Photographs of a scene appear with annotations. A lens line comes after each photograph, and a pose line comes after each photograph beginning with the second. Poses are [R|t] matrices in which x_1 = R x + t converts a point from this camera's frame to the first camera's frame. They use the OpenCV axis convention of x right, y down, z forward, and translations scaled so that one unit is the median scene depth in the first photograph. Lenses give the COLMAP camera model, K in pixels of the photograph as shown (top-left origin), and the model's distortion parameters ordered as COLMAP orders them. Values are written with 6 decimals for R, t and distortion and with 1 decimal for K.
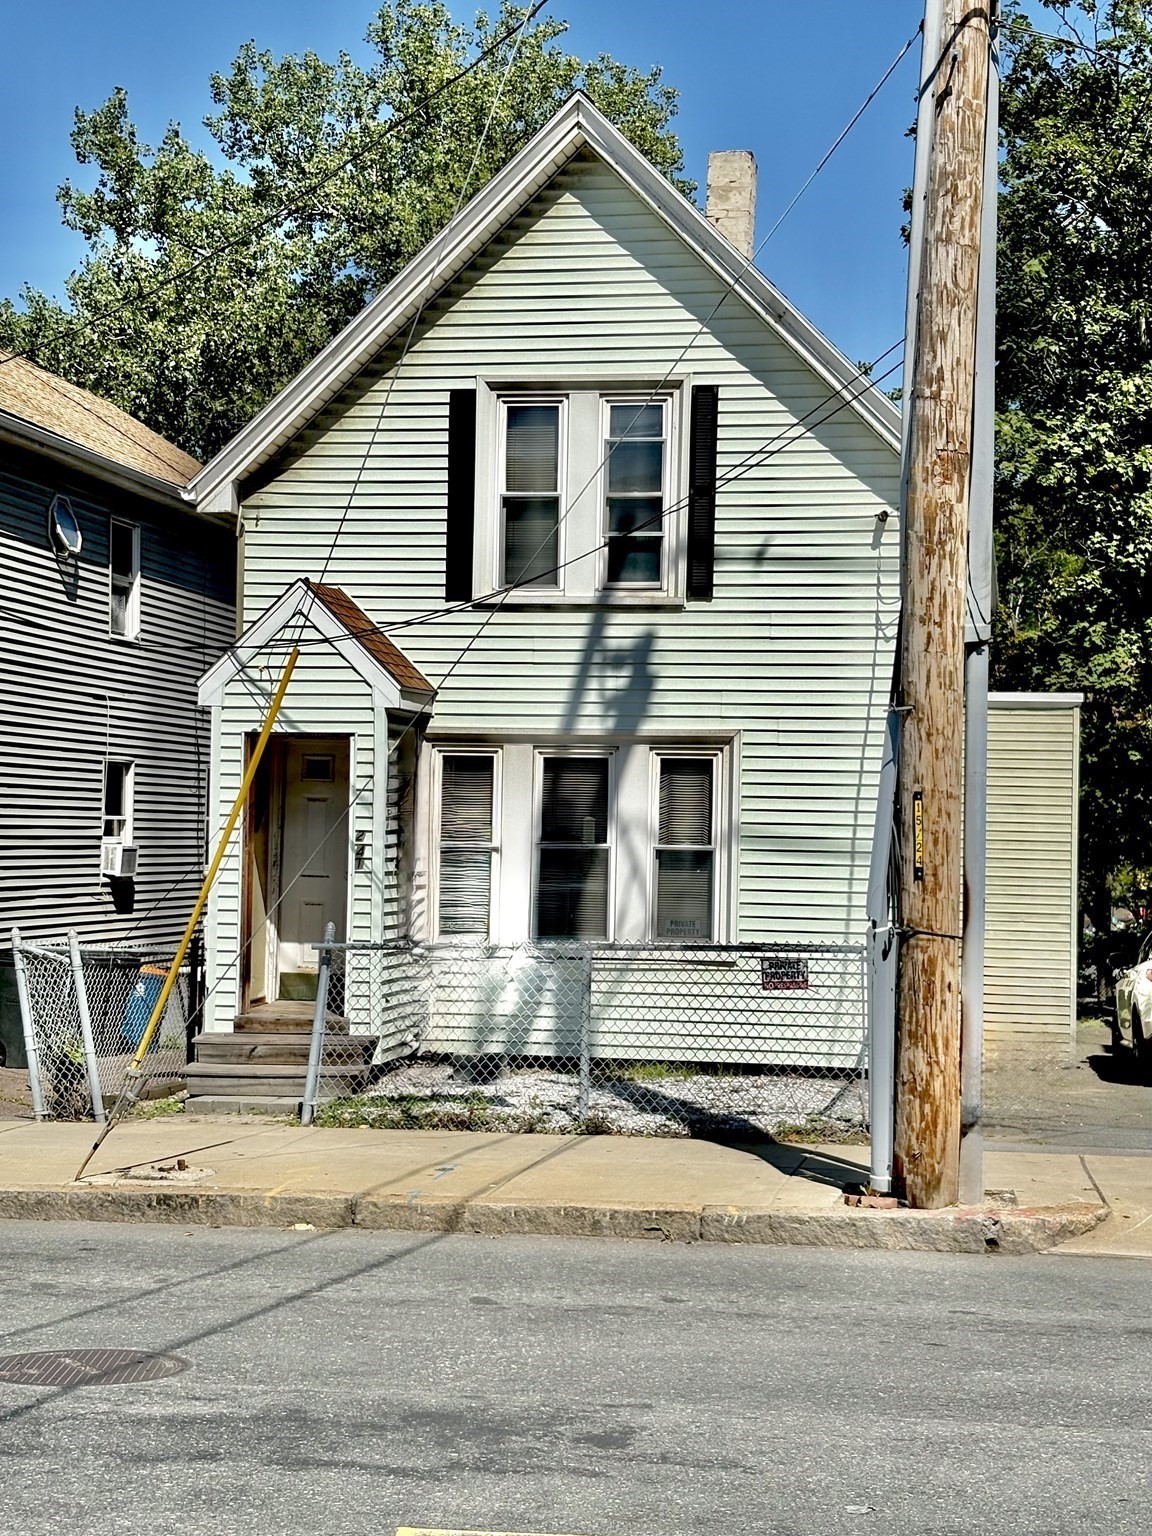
lens RADIAL K [[2434.2, 0, 577.6], [0, 2434.2, 766.5], [0, 0, 1]] dist [0.128451, 0.000000]
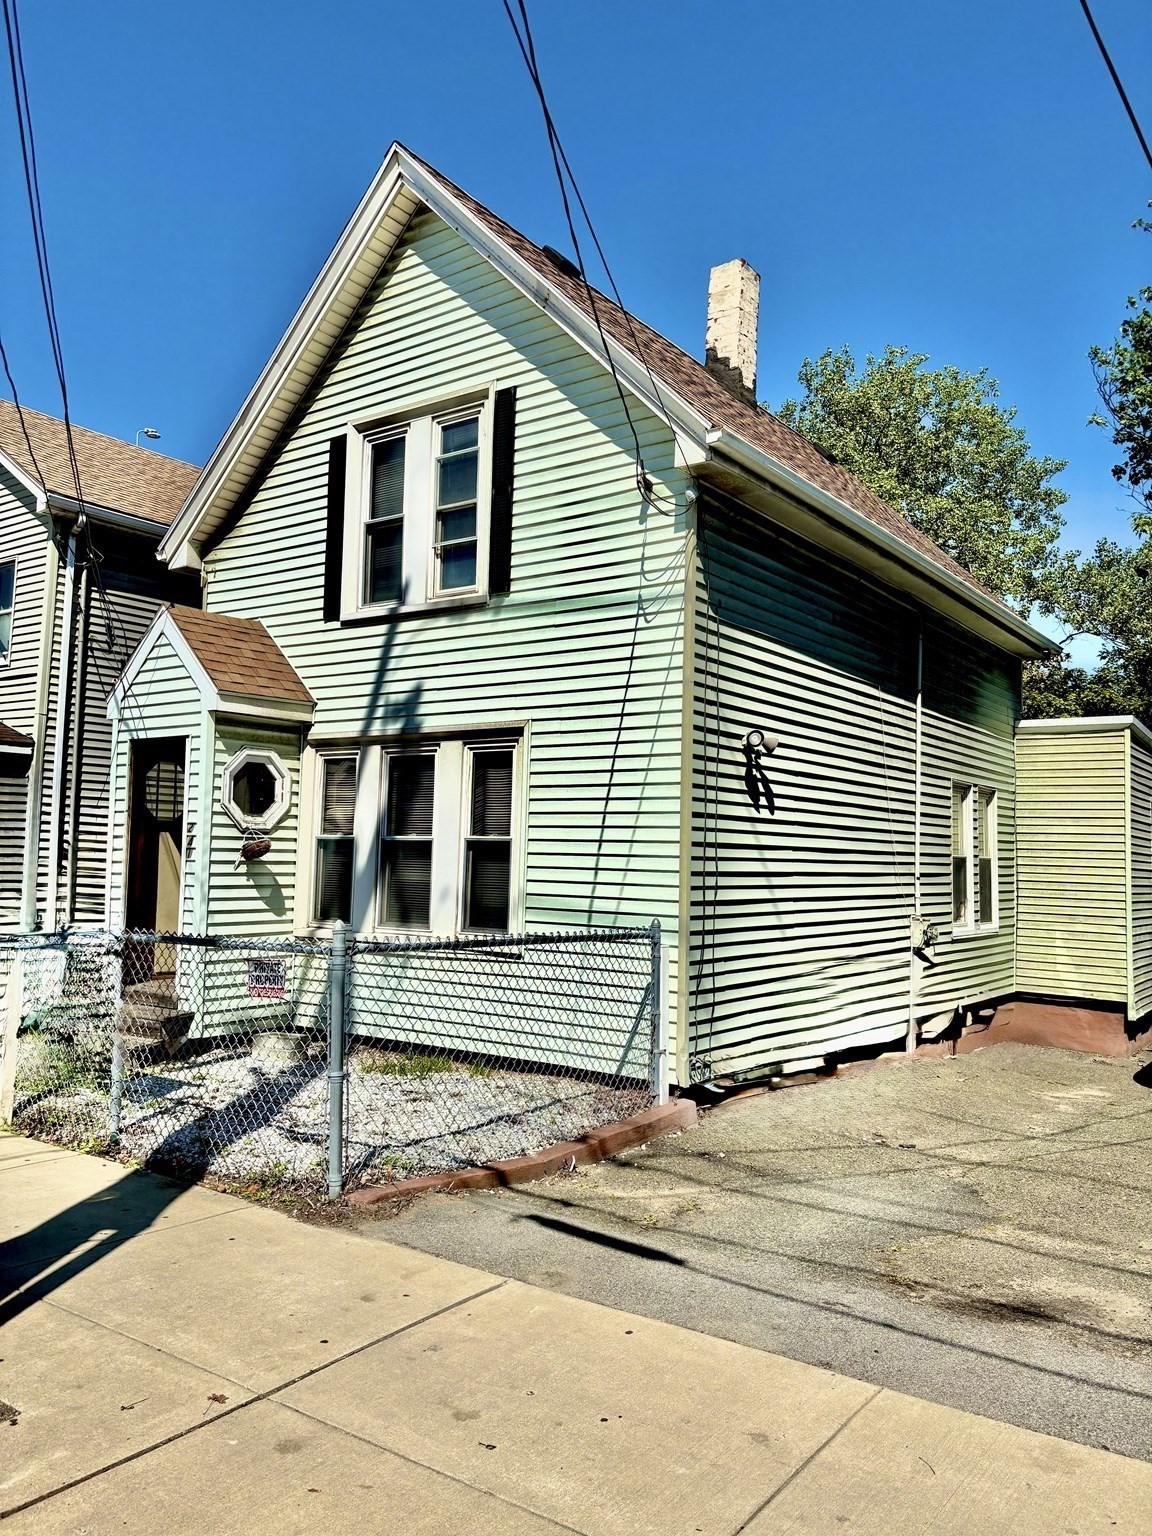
lens RADIAL K [[1158.5, 0, 573.5], [0, 1158.5, 775.3], [0, 0, 1]] dist [0.005975, 0.000877]
pose [[0.898462, -0.027655, -0.438179, 0.284004], [0.004587, 0.998551, -0.053617, 0.032261], [0.439027, 0.046163, 0.897287, 0.575315]]
